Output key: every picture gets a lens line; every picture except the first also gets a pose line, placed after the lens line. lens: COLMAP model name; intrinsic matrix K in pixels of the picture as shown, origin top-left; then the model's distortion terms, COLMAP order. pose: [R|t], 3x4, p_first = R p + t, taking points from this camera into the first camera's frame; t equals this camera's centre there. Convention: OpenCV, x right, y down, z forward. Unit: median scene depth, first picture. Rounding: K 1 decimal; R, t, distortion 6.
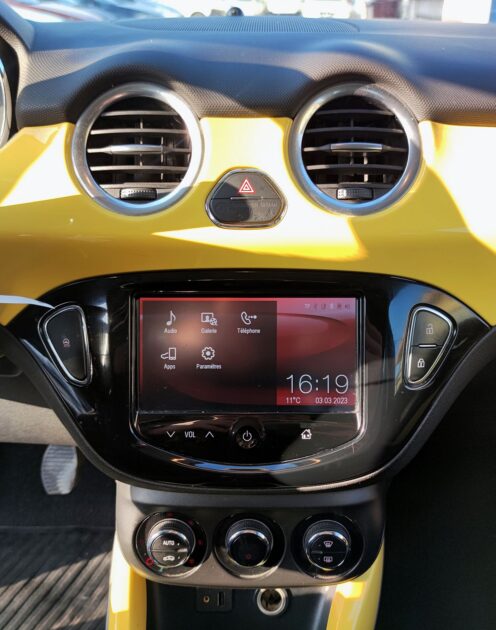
lens RADIAL K [[642.3, 0, 260.5], [0, 642.3, 329.2], [0, 0, 1]] dist [0.024684, 0.000000]
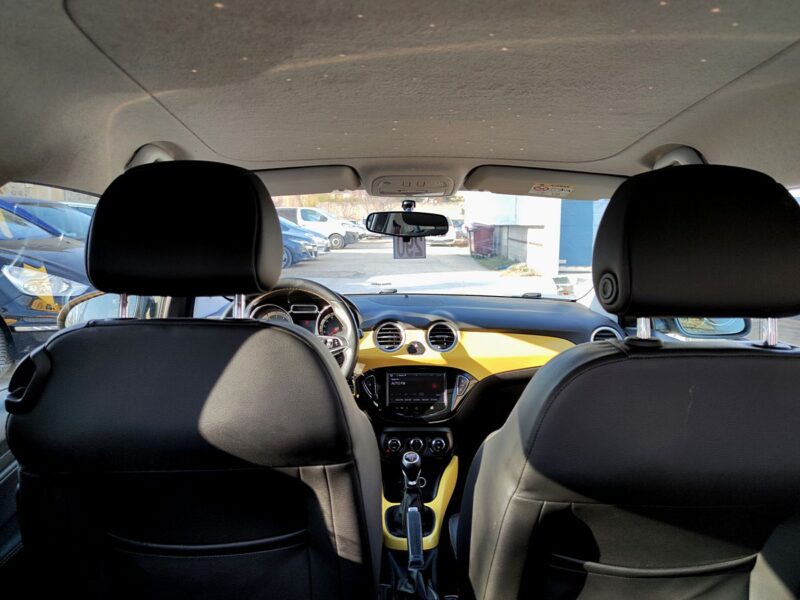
lens RADIAL K [[597.7, 0, 407.3], [0, 597.7, 300.7], [0, 0, 1]] dist [0.051653, -0.024923]
pose [[0.999315, 0.003273, 0.036853, -0.216500], [0.008991, 0.944732, -0.327721, 0.756217], [-0.035888, 0.327828, 0.944055, -2.690787]]
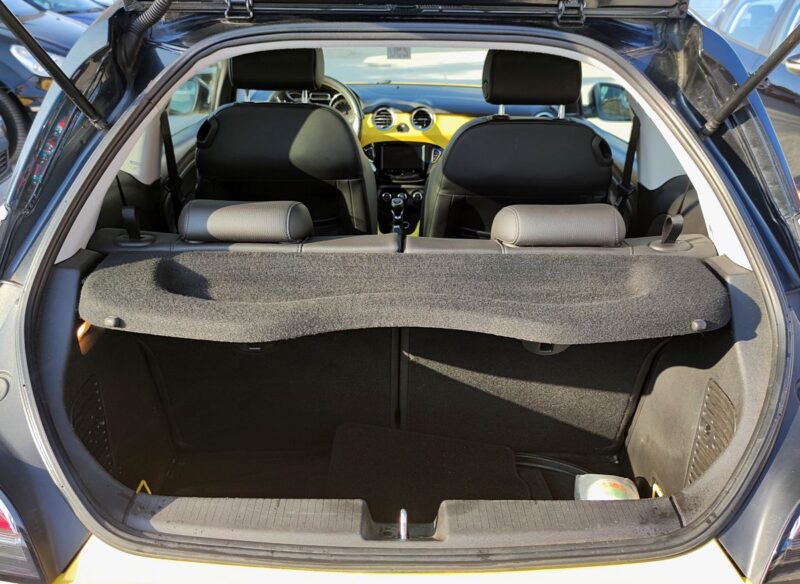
lens RADIAL K [[618.2, 0, 396.5], [0, 618.2, 291.0], [0, 0, 1]] dist [0.031746, -0.002421]
pose [[0.999717, 0.007818, 0.022470, -0.187619], [-0.007480, 0.999859, -0.015064, 1.298873], [-0.022585, 0.014892, 0.999634, -4.377489]]
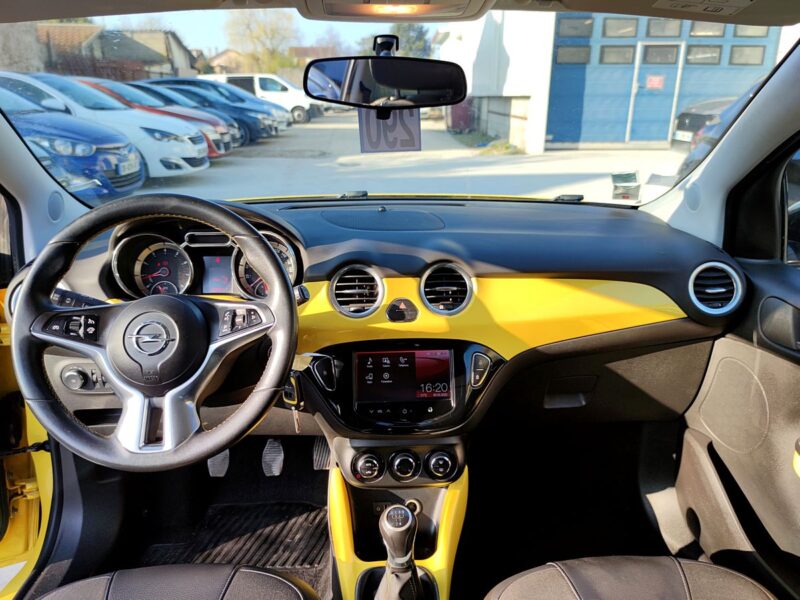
lens RADIAL K [[597.7, 0, 403.2], [0, 597.7, 308.1], [0, 0, 1]] dist [0.051653, -0.024923]
pose [[0.996917, -0.023096, 0.074986, -0.183630], [0.032012, 0.992261, -0.119974, 0.058318], [-0.071635, 0.122005, 0.989941, -1.205690]]
